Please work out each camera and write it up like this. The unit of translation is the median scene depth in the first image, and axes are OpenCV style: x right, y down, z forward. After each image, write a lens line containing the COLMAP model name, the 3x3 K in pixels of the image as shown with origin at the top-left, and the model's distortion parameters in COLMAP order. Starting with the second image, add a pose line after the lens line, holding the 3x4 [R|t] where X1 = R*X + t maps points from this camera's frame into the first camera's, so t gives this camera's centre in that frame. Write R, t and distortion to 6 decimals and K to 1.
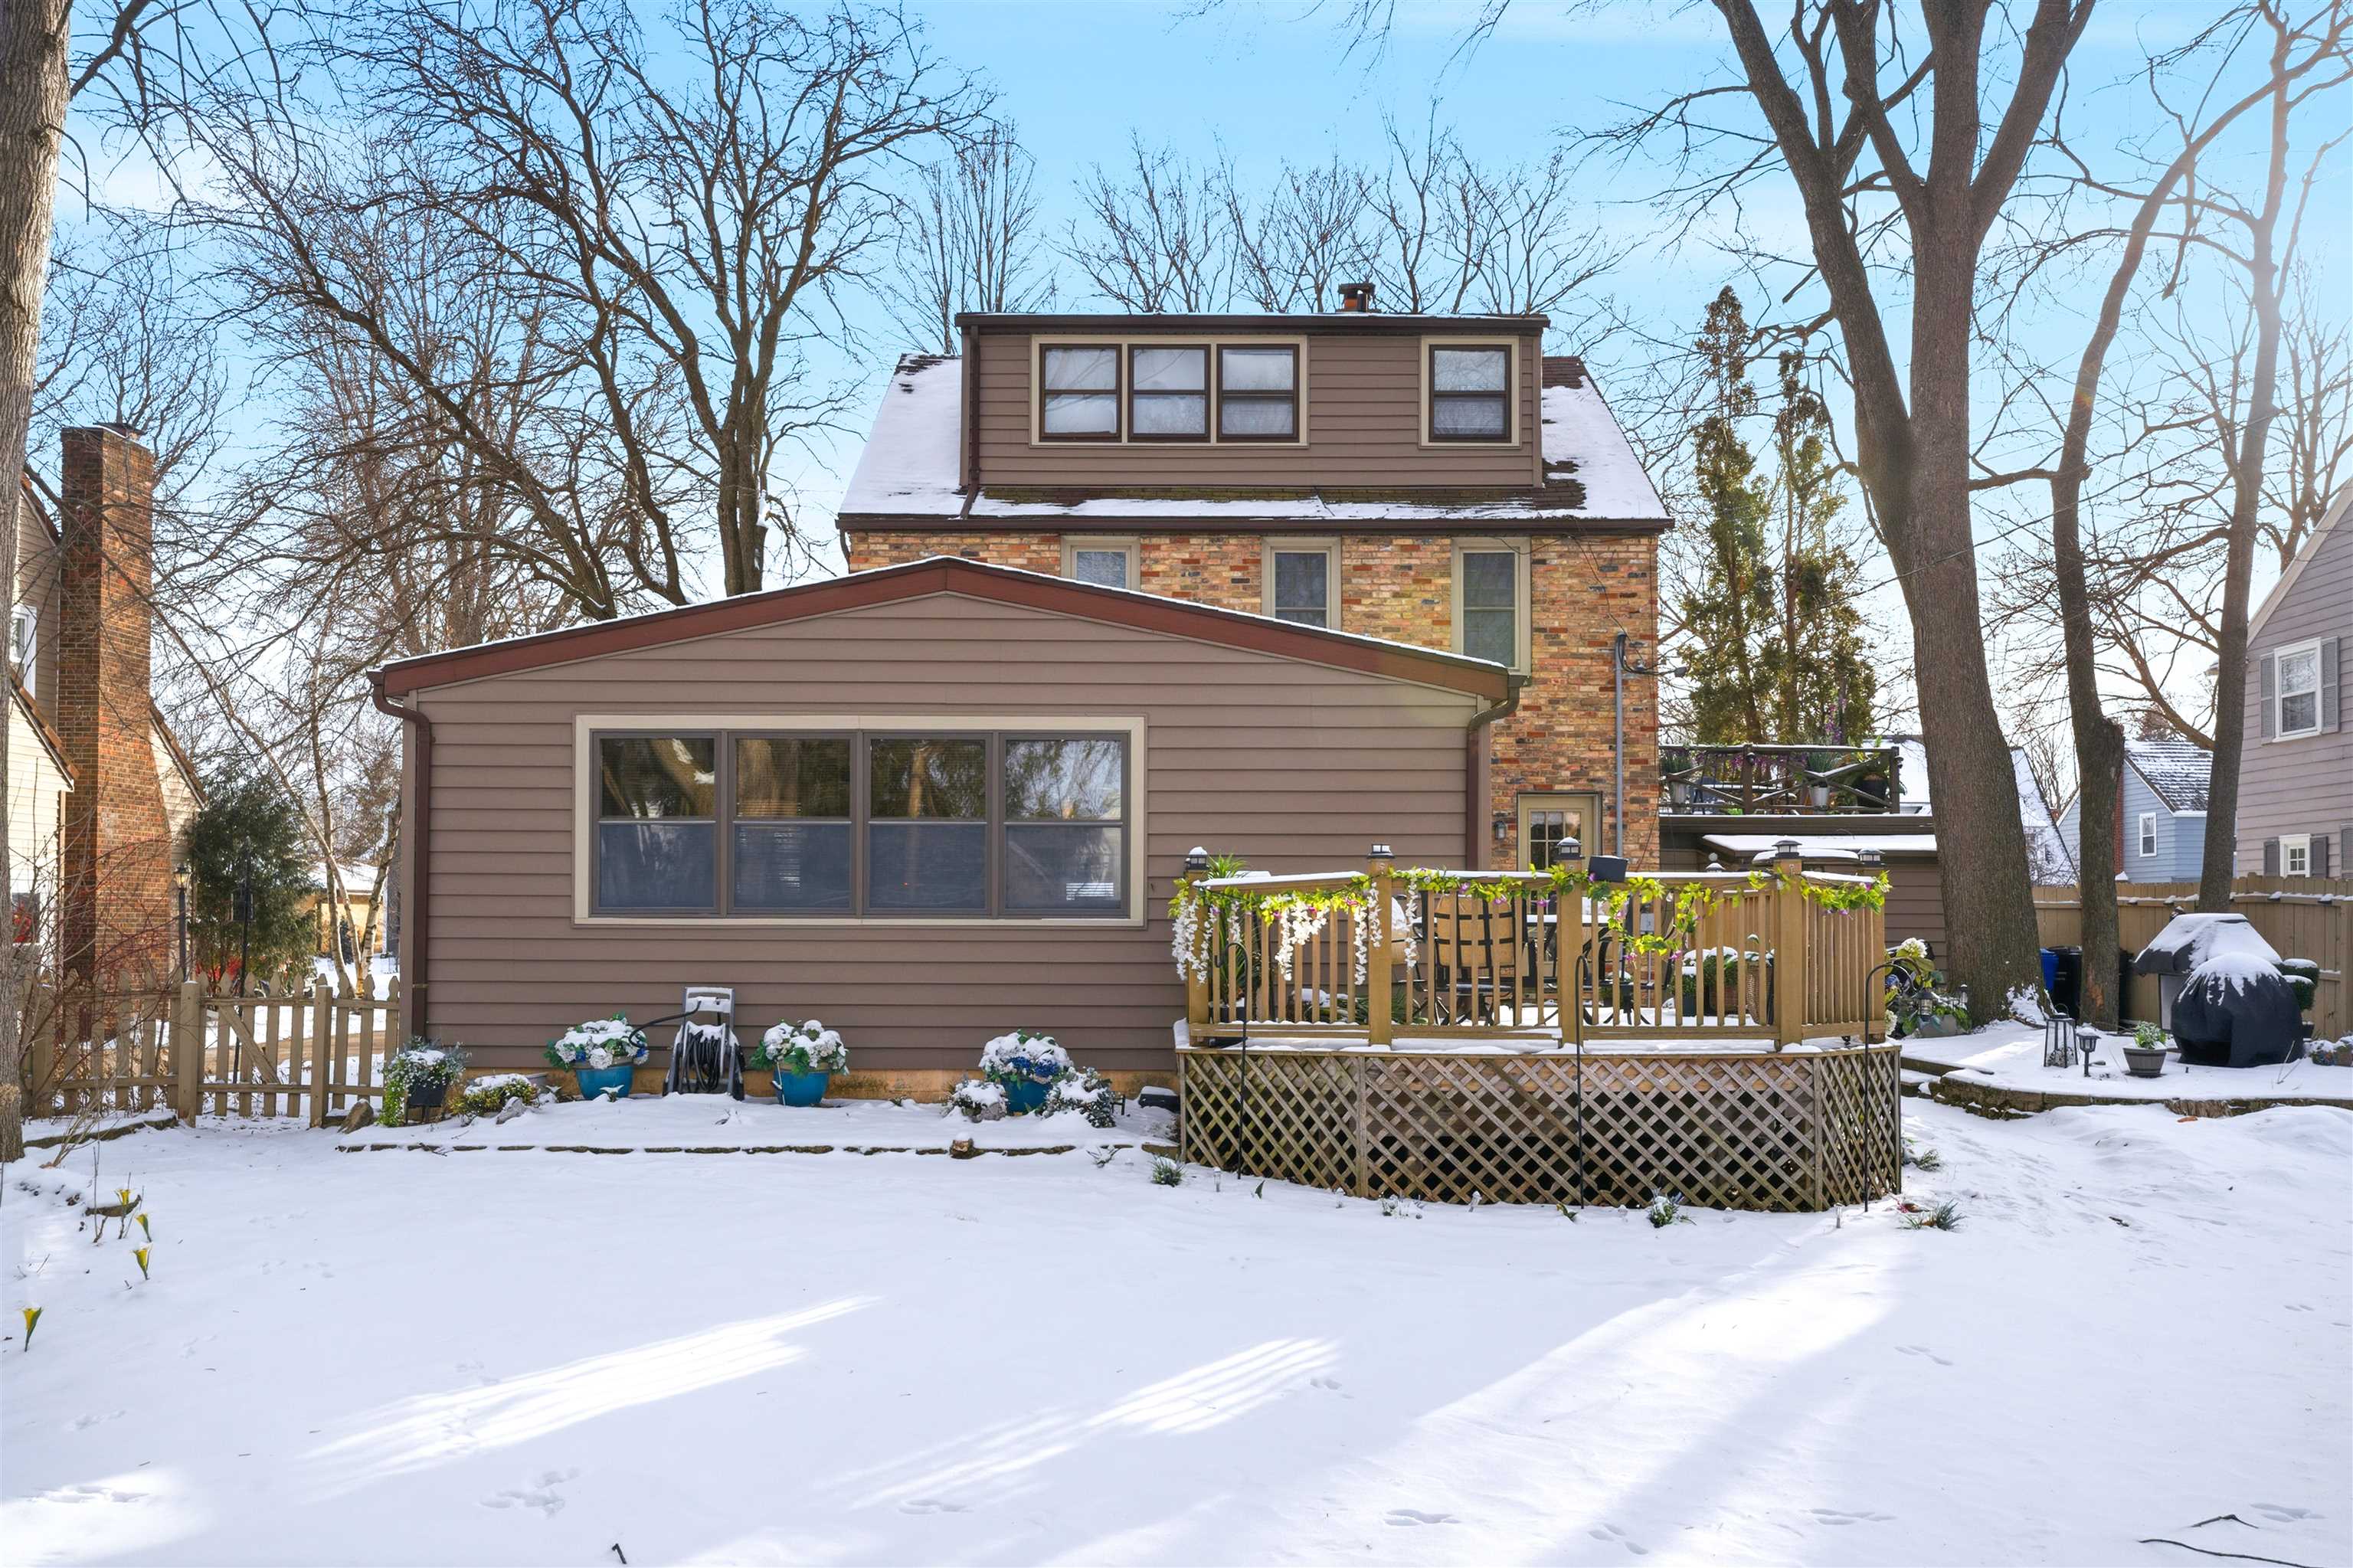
lens RADIAL K [[1628.1, 0, 1176.5], [0, 1628.1, 784.0], [0, 0, 1]] dist [0.042300, 0.000121]
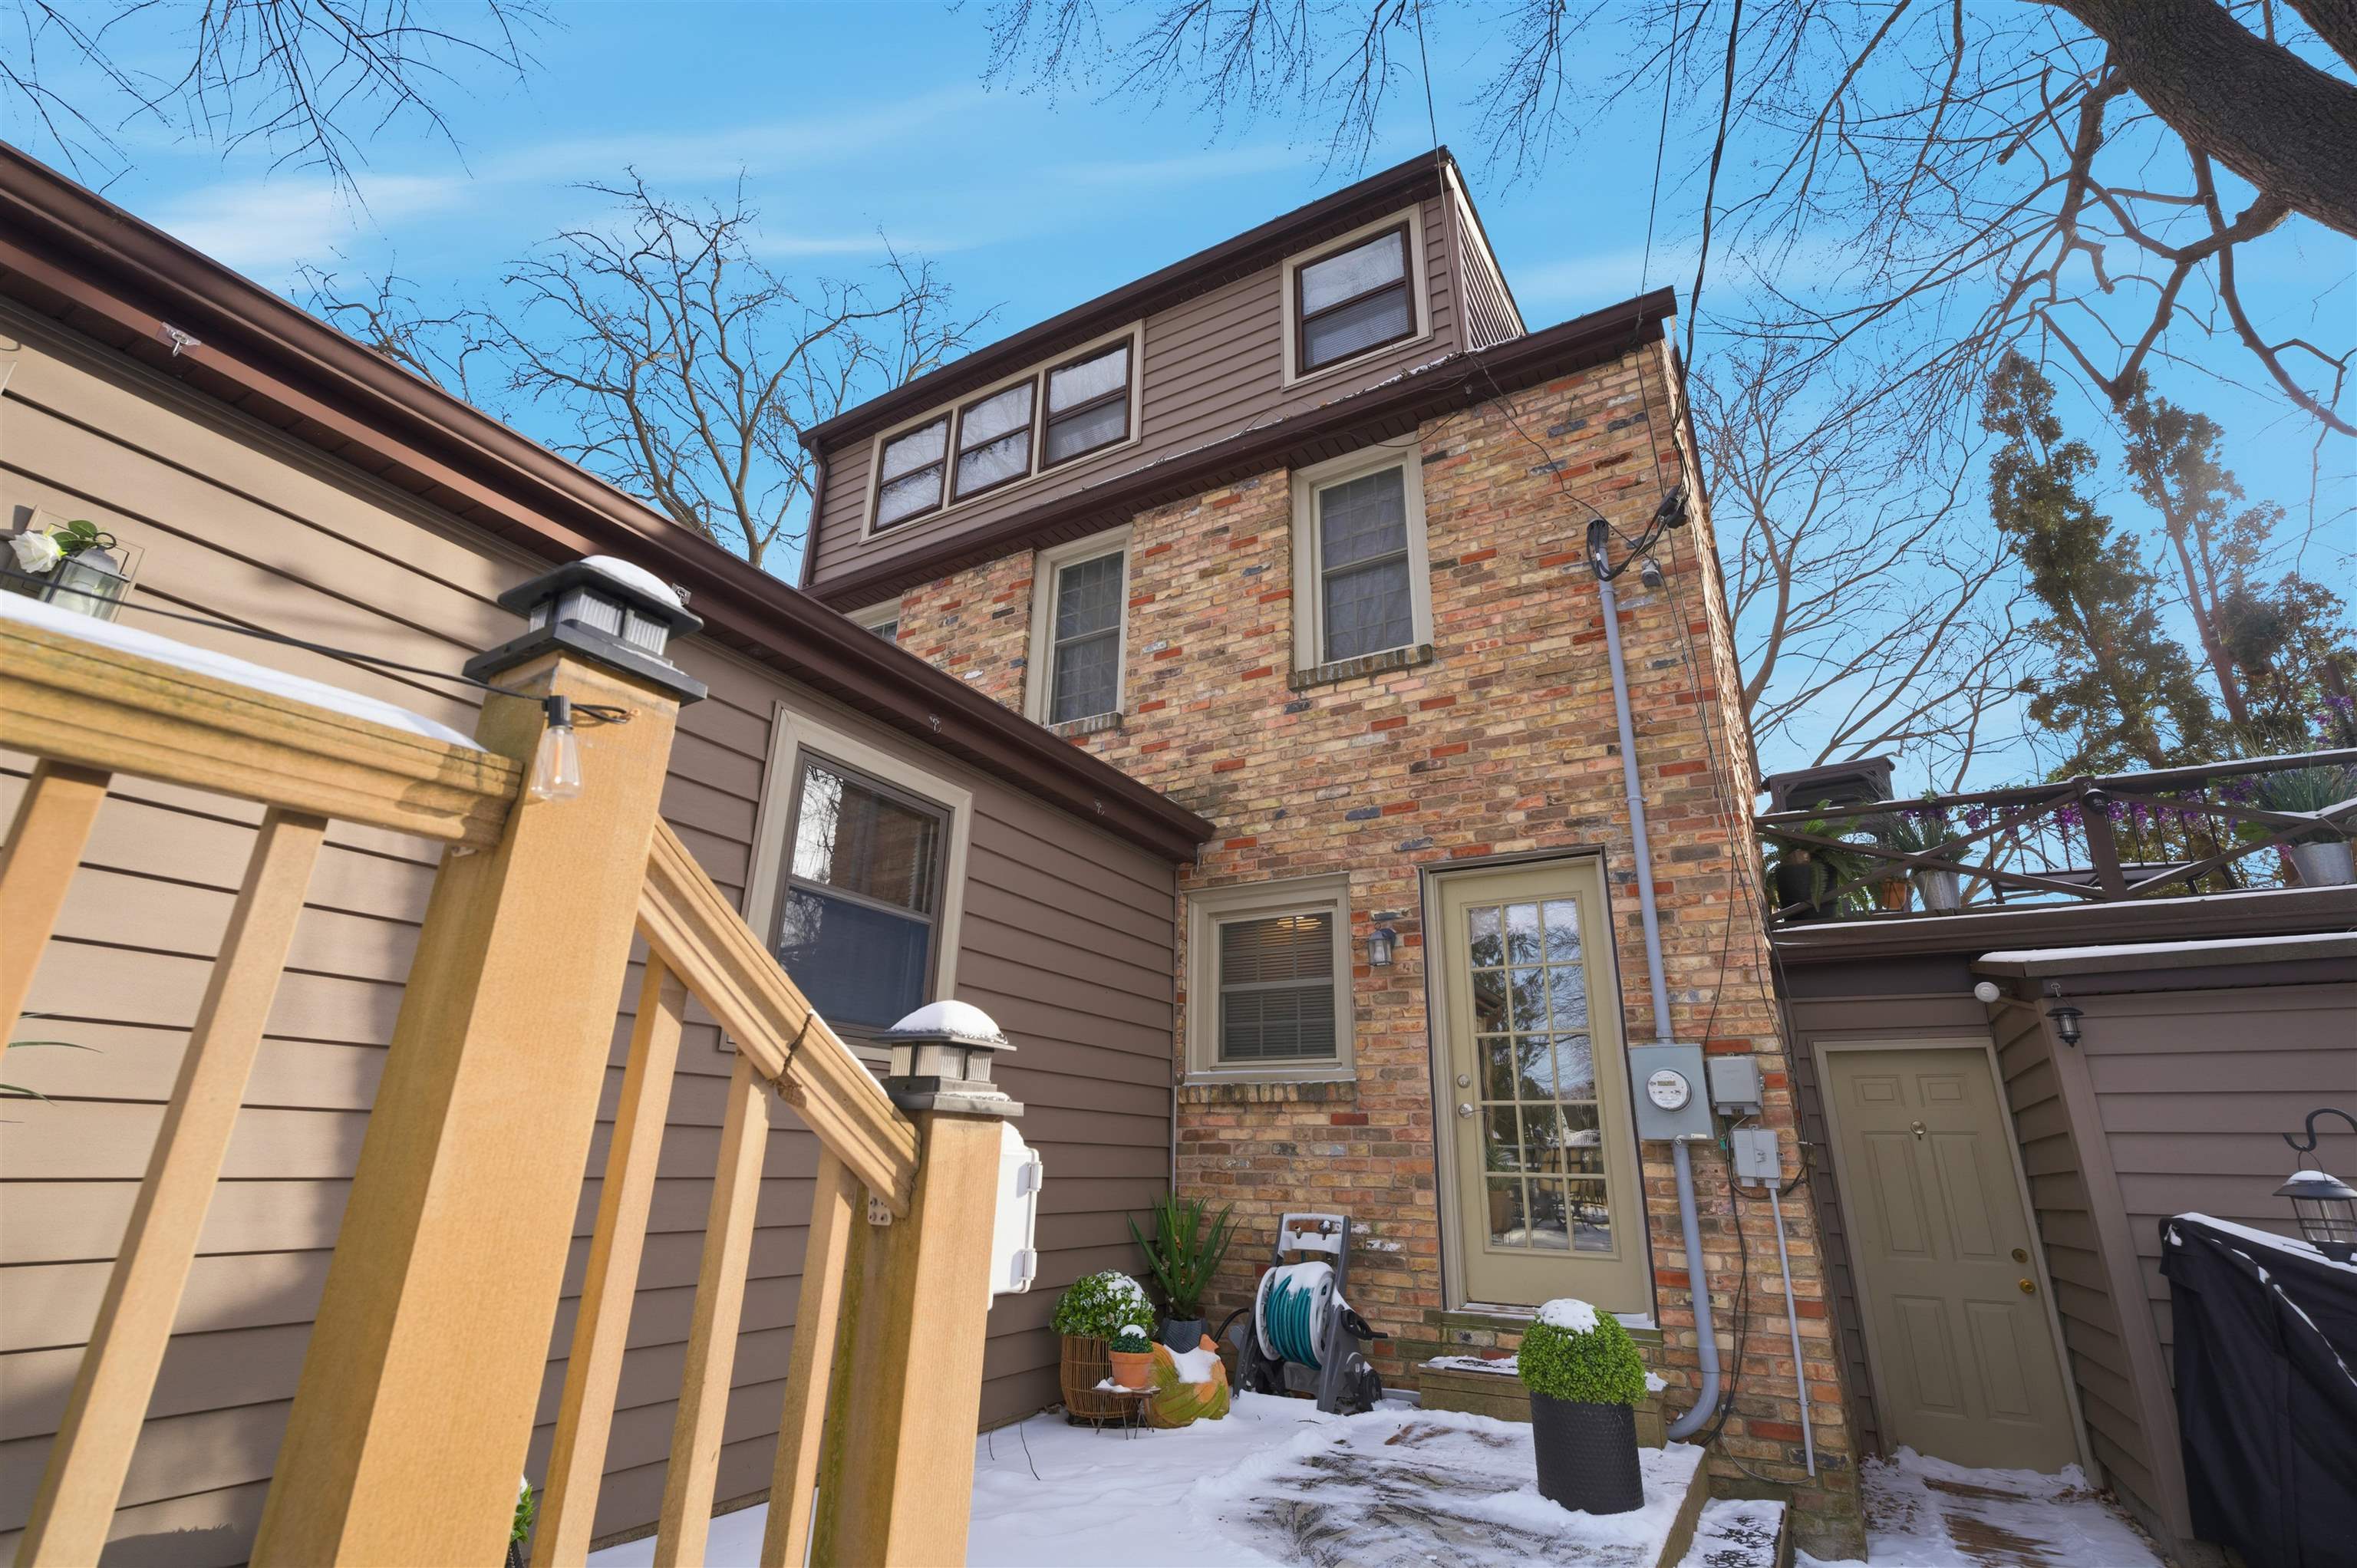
lens RADIAL K [[1049.5, 0, 1168.7], [0, 1049.5, 781.2], [0, 0, 1]] dist [-0.011082, 0.000205]
pose [[0.869436, -0.154300, -0.469331, 0.293168], [0.000389, 0.950191, -0.311669, 0.077458], [0.494045, 0.270794, 0.826190, 0.694077]]
